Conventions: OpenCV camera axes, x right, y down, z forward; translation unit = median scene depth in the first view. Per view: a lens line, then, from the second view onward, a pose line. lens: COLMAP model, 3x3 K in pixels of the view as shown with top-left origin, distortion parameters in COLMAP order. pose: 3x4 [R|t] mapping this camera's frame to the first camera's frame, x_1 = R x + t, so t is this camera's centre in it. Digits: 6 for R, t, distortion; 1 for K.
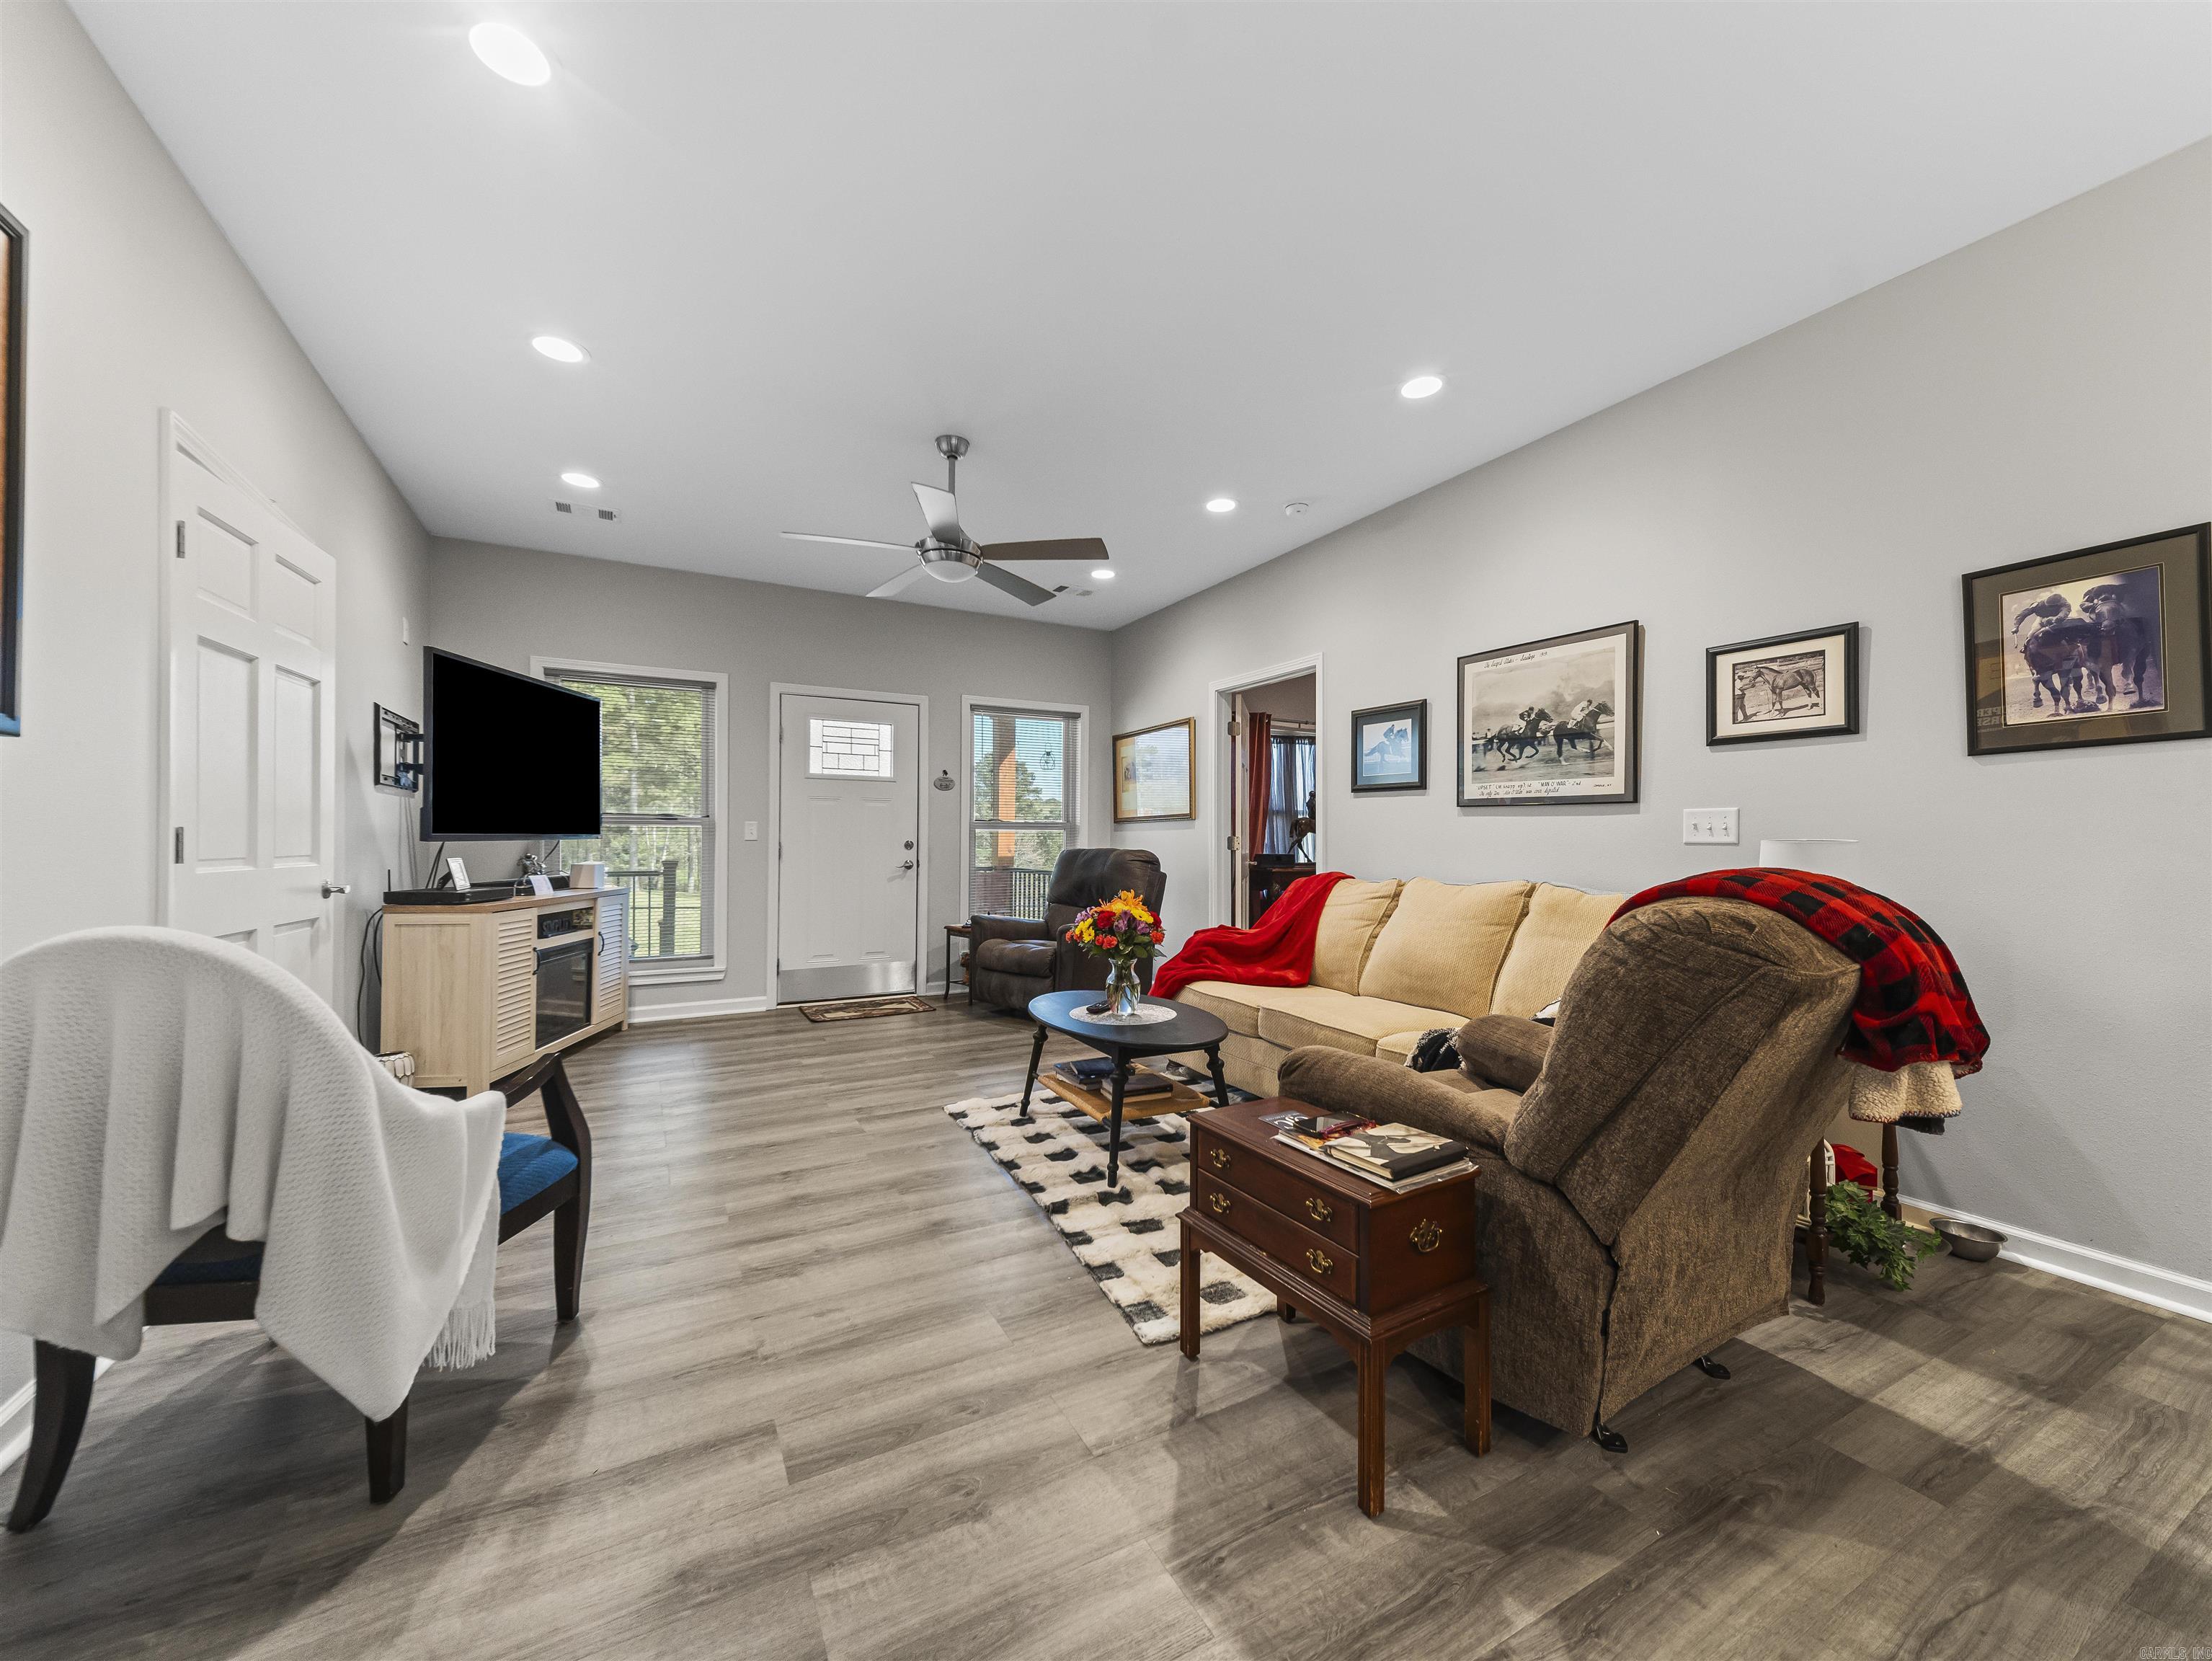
lens RADIAL K [[861.7, 0, 1102.8], [0, 861.7, 840.3], [0, 0, 1]] dist [0.034308, -0.013631]
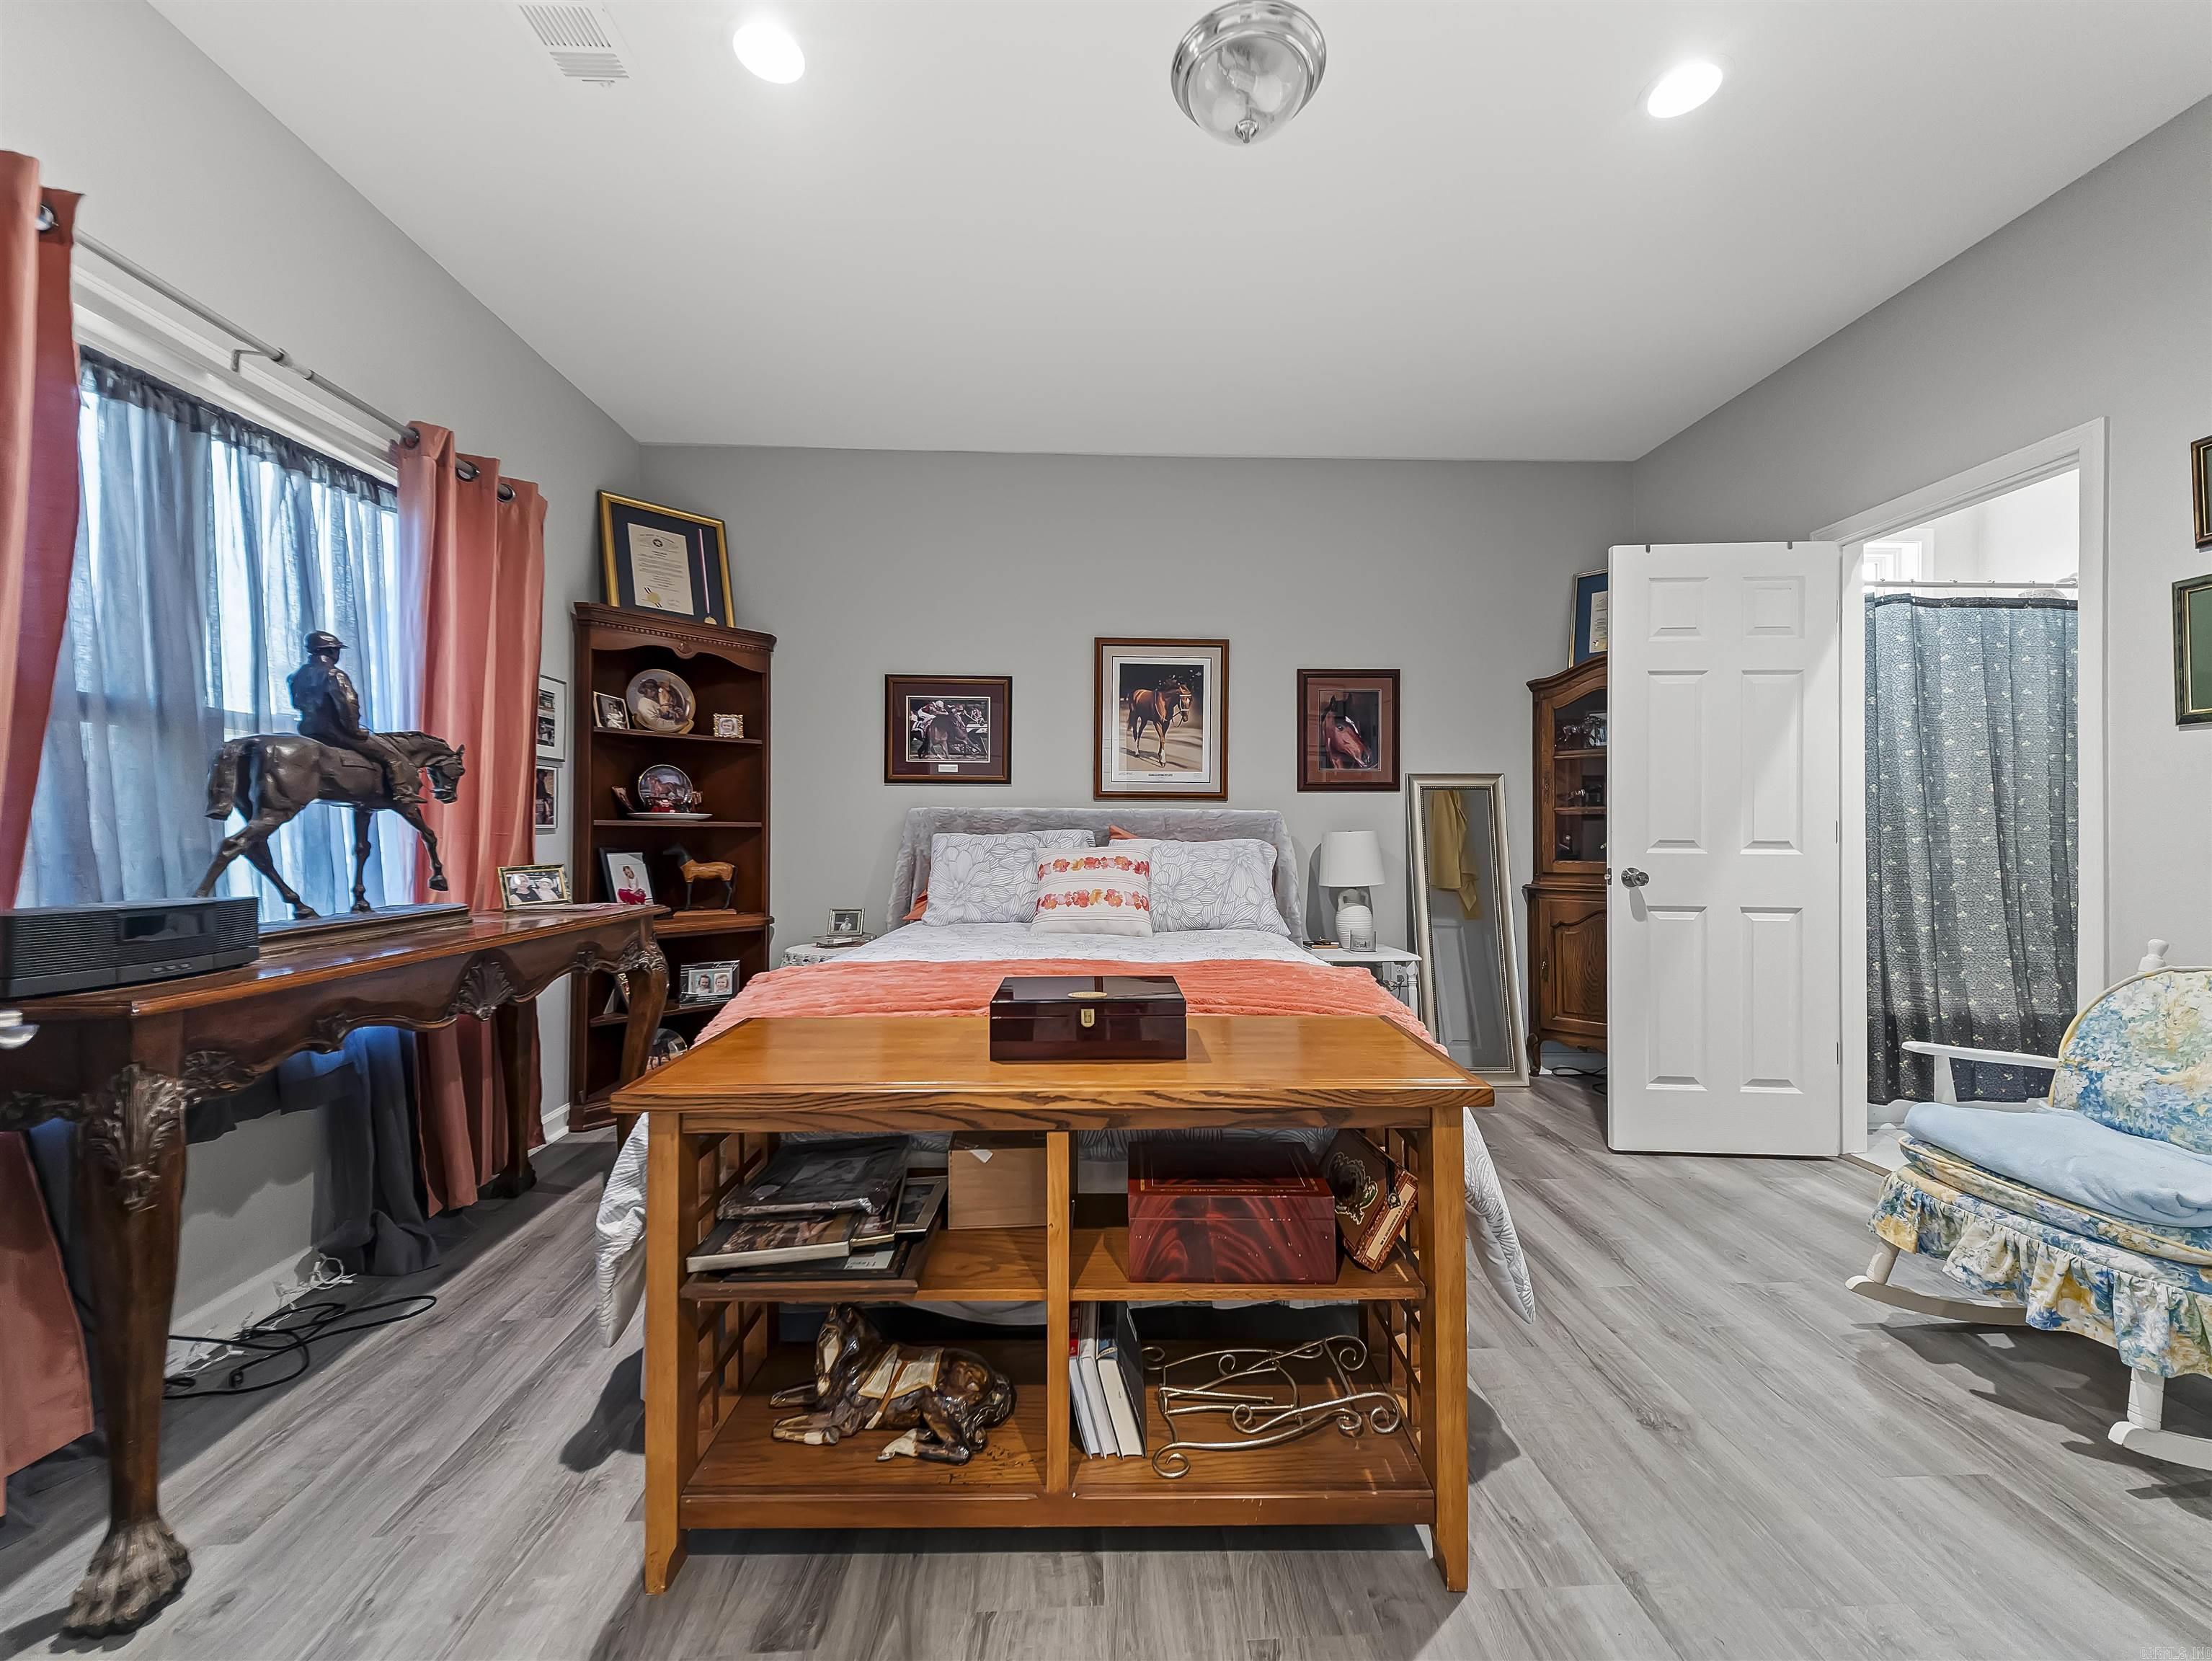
lens RADIAL K [[939.2, 0, 1054.4], [0, 939.2, 830.0], [0, 0, 1]] dist [0.010043, -0.000430]
pose [[0.452875, -0.002999, 0.891569, 0.126595], [0.003898, 0.999991, 0.001384, -0.001667], [-0.891566, 0.002848, 0.452882, 0.868876]]
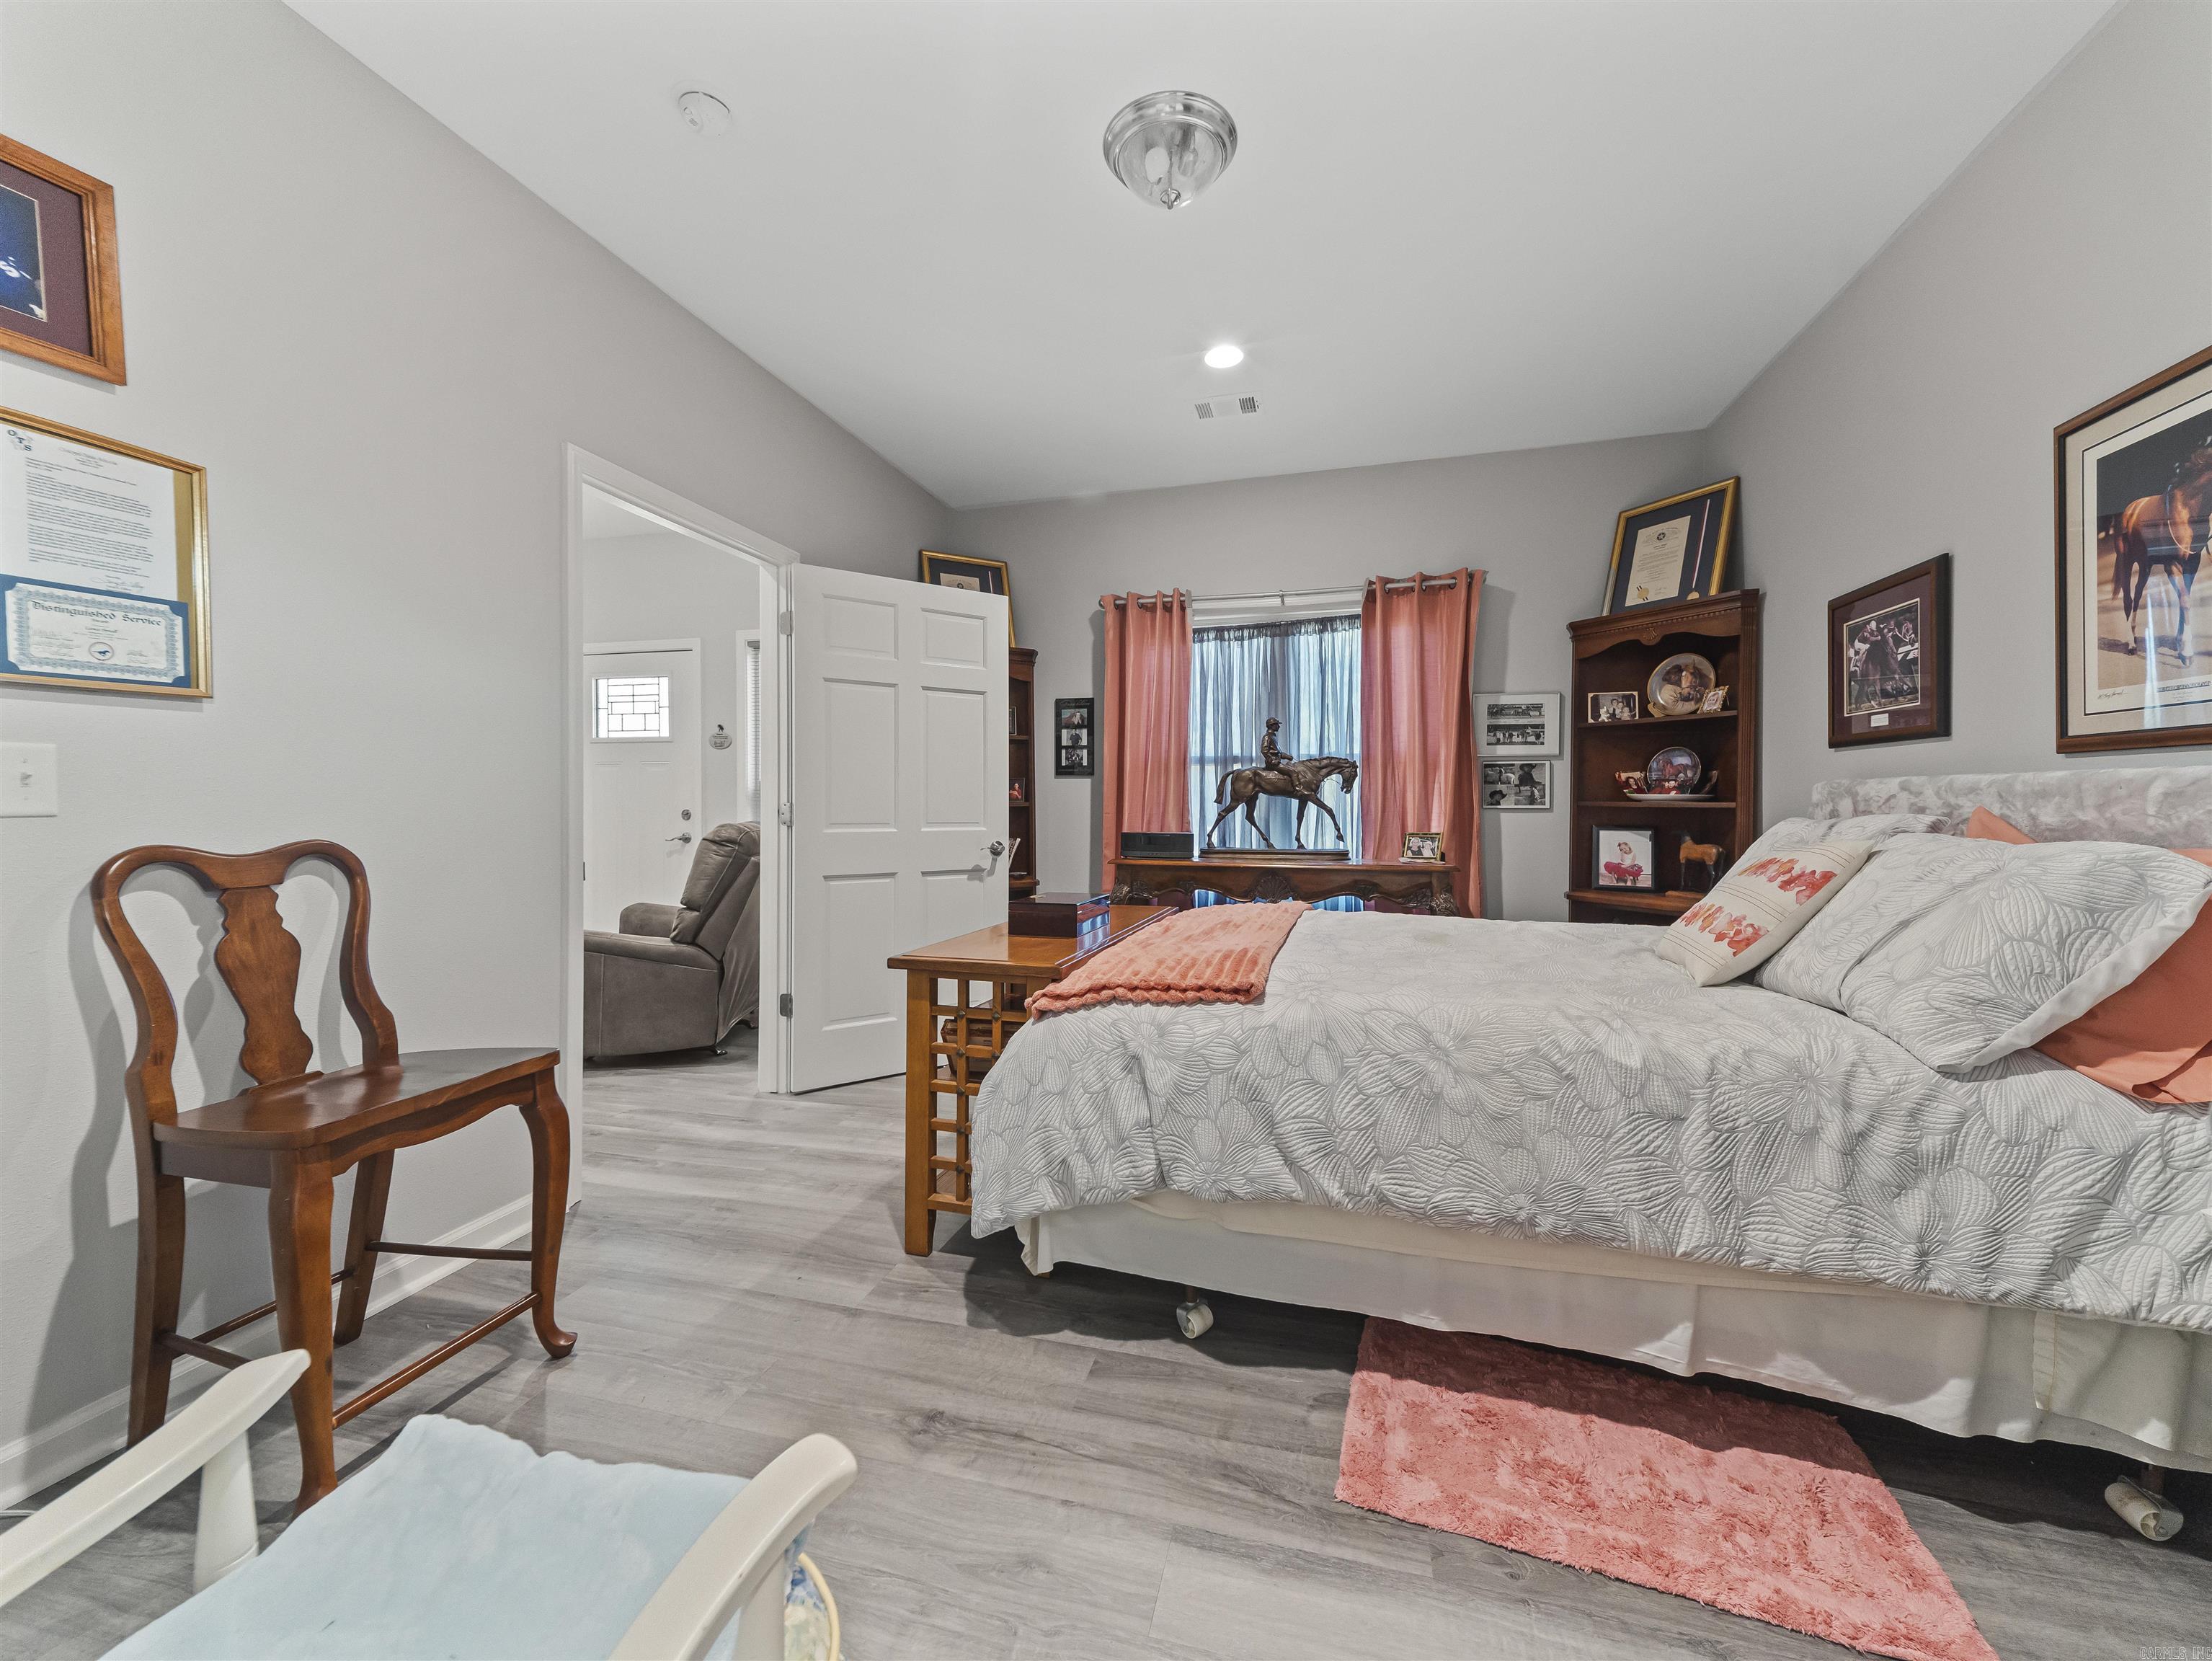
lens RADIAL K [[861.7, 0, 1102.8], [0, 861.7, 840.3], [0, 0, 1]] dist [0.034308, -0.013631]
pose [[0.700314, 0.028087, -0.713282, 0.690318], [-0.003369, 0.999345, 0.036043, -0.001489], [0.713827, -0.022838, 0.699950, 0.692792]]
